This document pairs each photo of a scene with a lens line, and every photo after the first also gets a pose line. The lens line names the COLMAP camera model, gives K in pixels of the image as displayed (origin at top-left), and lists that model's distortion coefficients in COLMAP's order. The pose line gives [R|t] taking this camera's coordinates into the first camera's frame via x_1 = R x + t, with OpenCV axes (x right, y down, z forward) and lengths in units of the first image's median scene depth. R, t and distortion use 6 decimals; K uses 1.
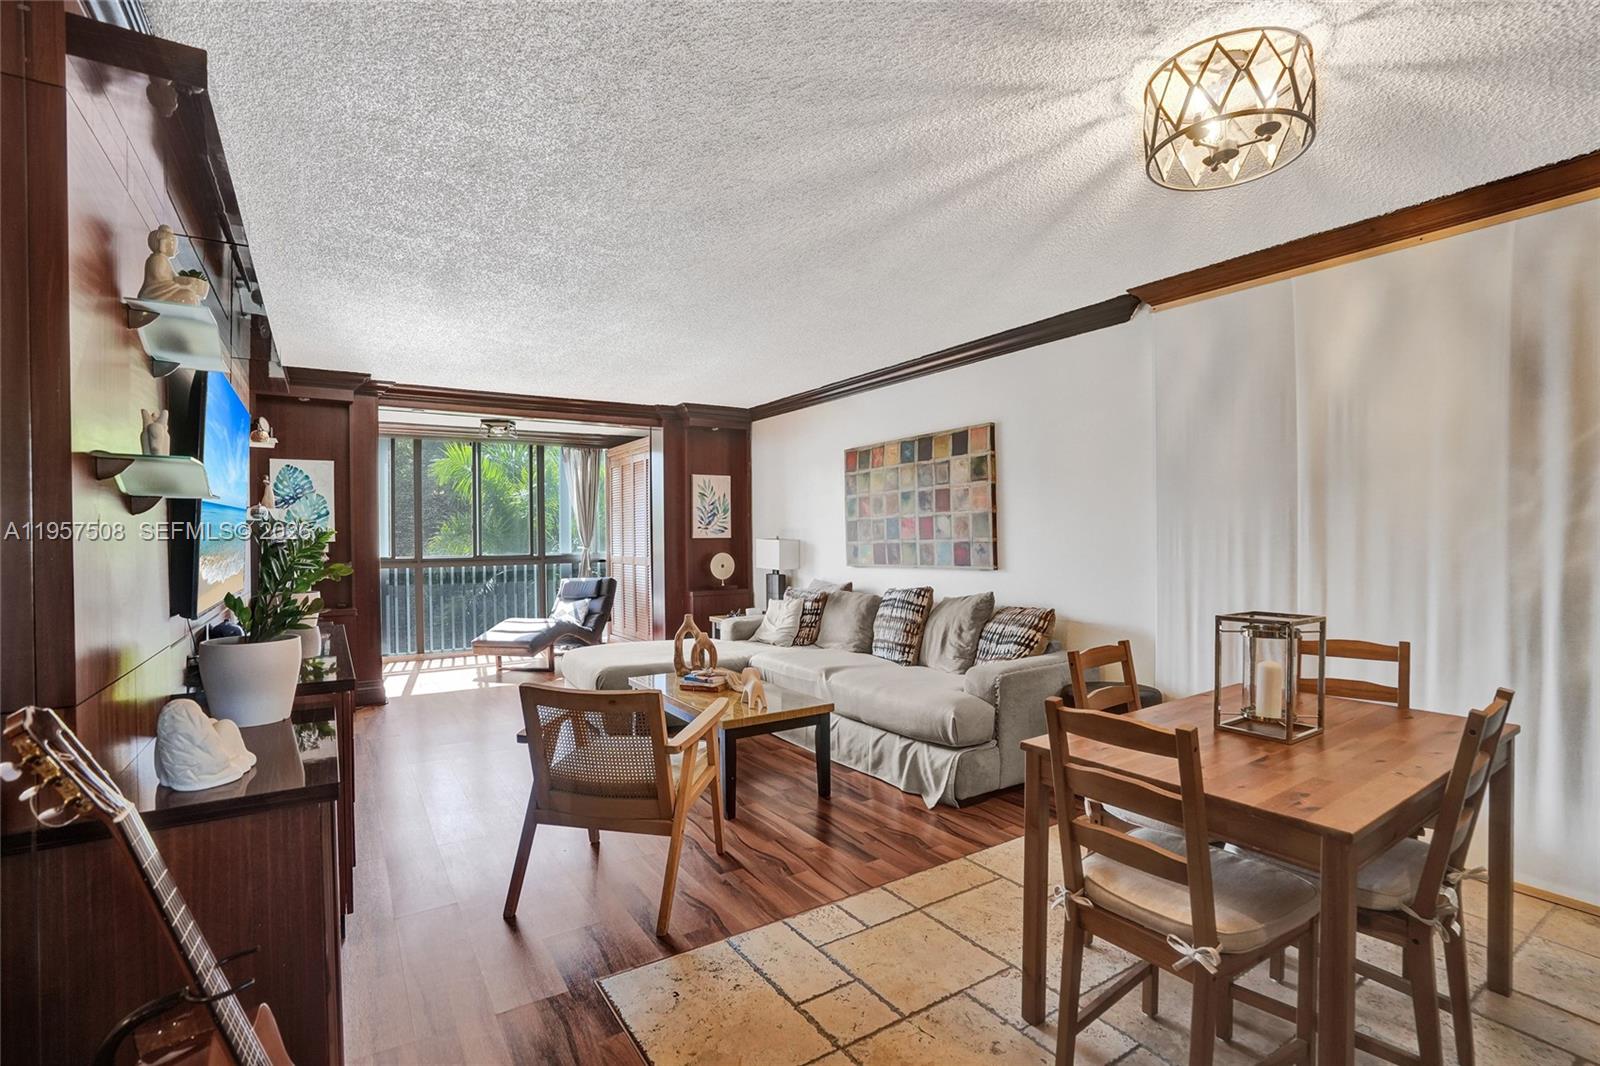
lens RADIAL K [[745.1, 0, 800.7], [0, 745.1, 526.5], [0, 0, 1]] dist [-0.063745, 0.025117]
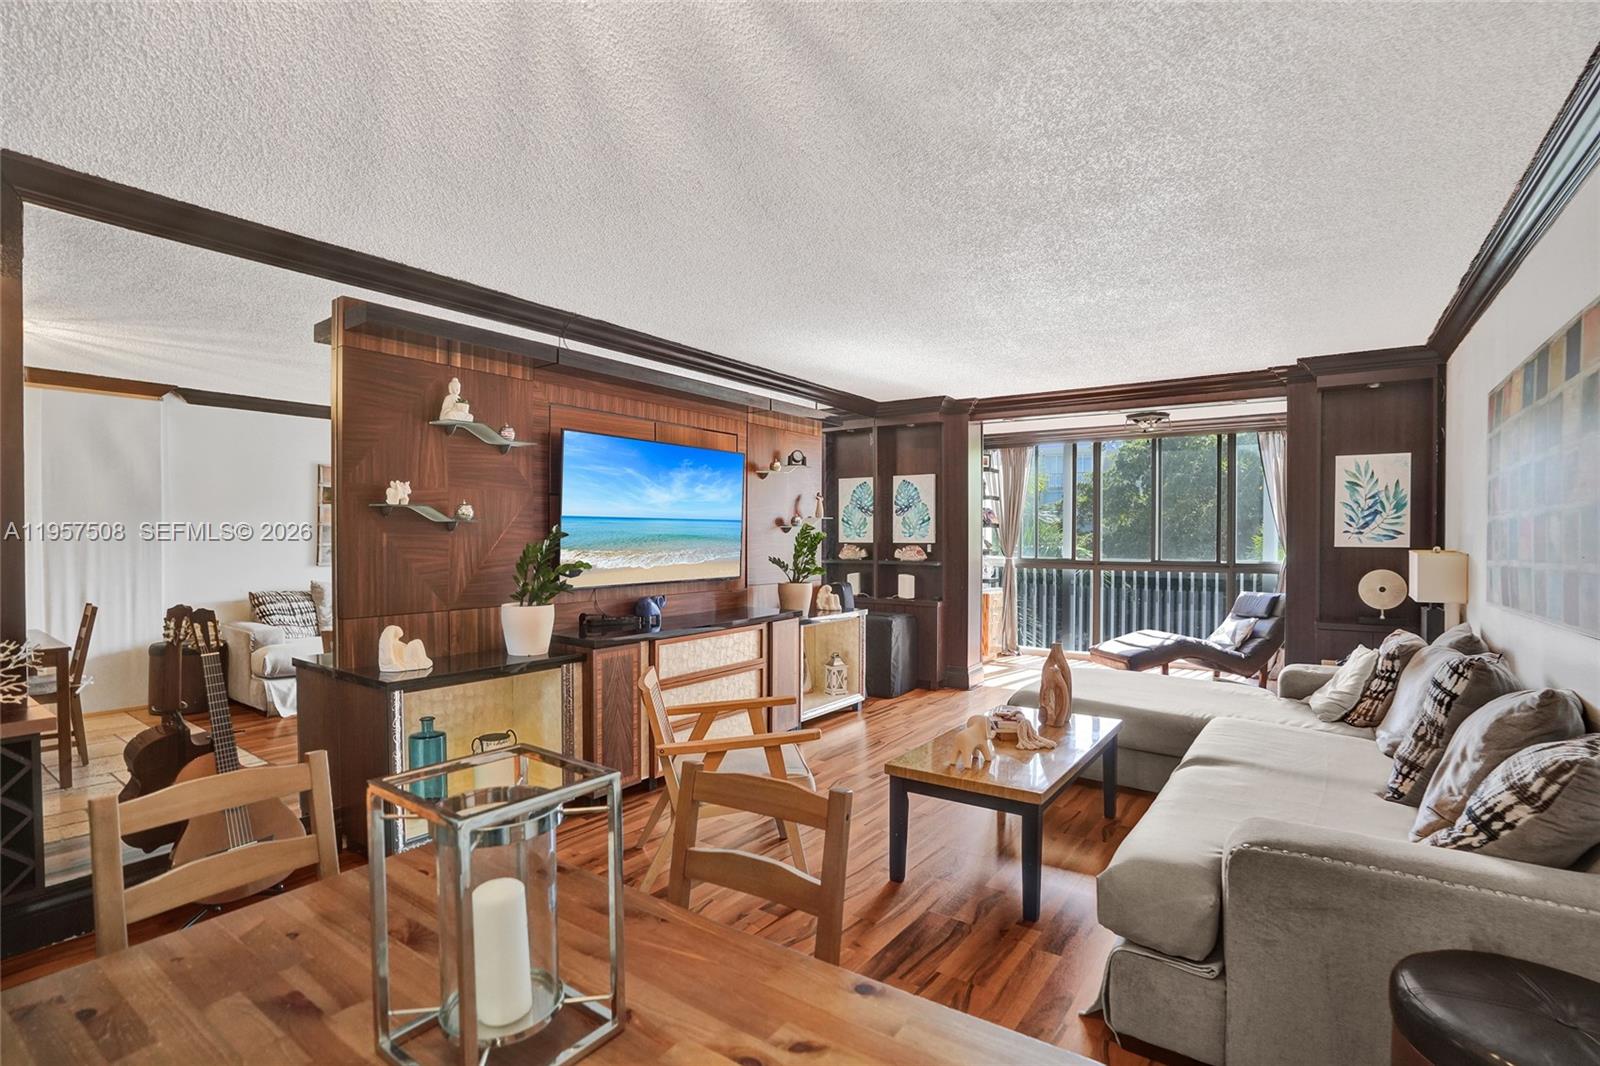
lens RADIAL K [[745.1, 0, 809.2], [0, 745.1, 539.9], [0, 0, 1]] dist [-0.063745, 0.025117]
pose [[0.381352, 0.015144, -0.924306, 0.386059], [0.003946, 0.999830, 0.018010, -0.006867], [0.924422, -0.010515, 0.381227, 0.358048]]
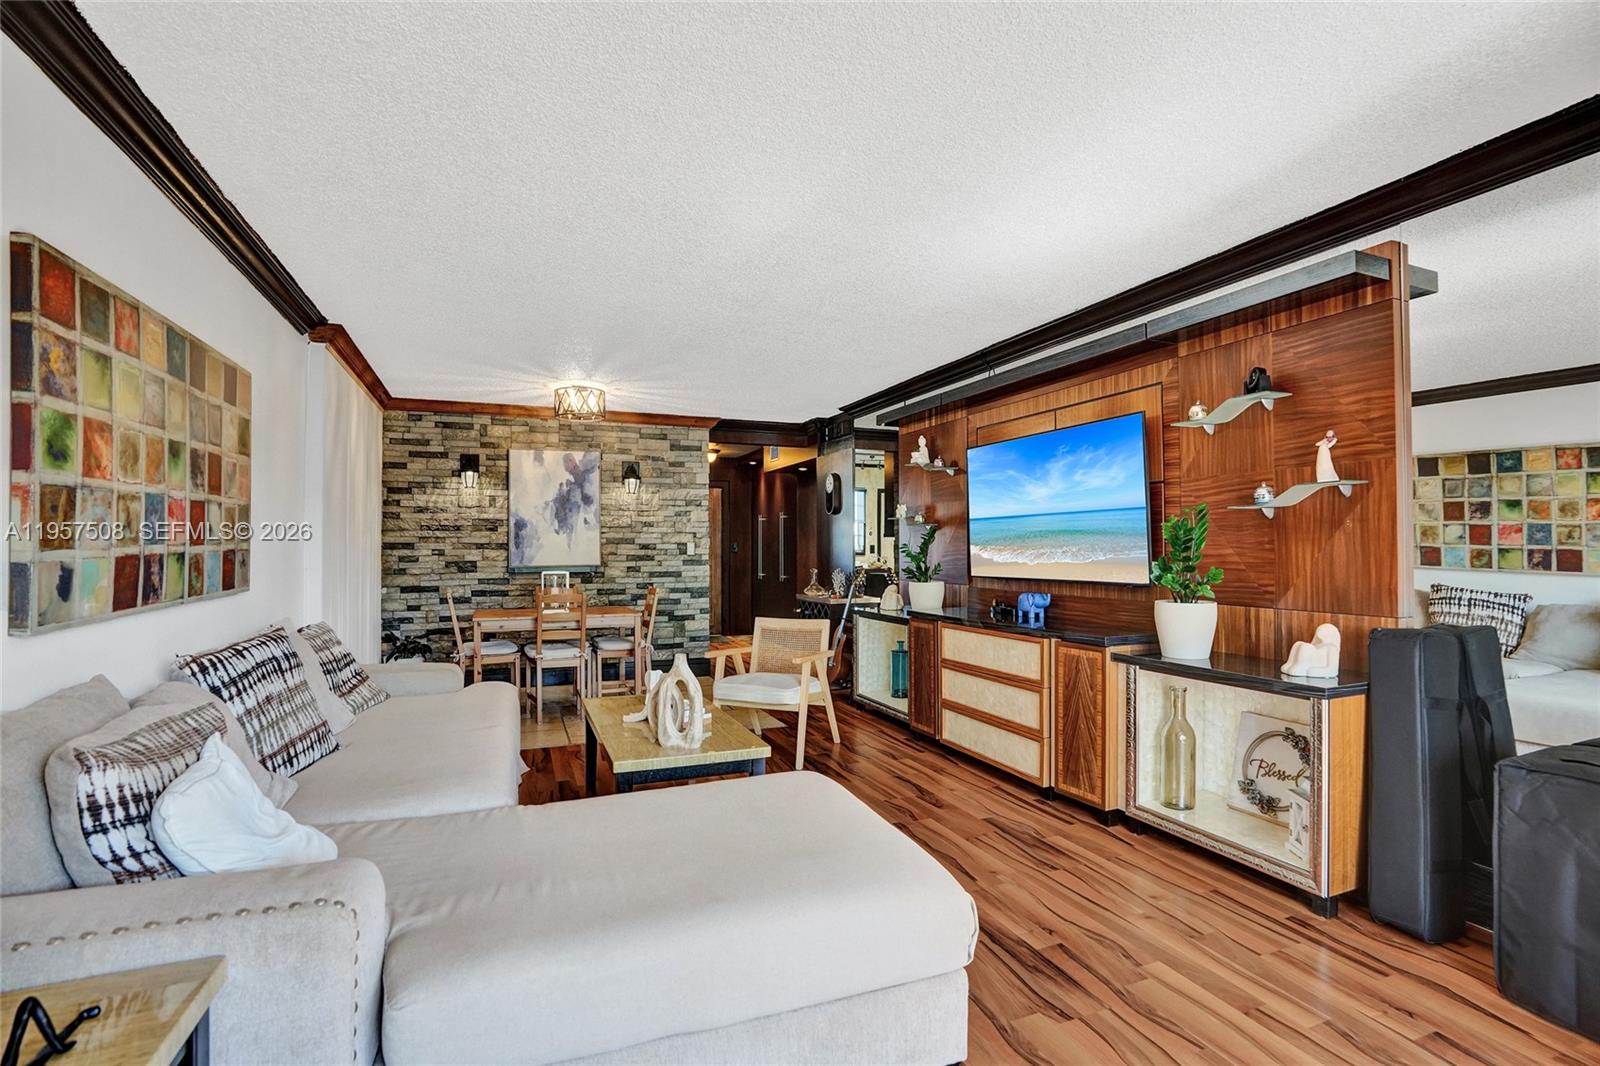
lens RADIAL K [[745.1, 0, 803.9], [0, 745.1, 537.1], [0, 0, 1]] dist [-0.063745, 0.025117]
pose [[-0.981755, 0.012908, 0.189710, -0.307259], [0.007845, 0.999593, -0.027413, 0.026504], [-0.189987, -0.025425, -0.981457, 1.300885]]
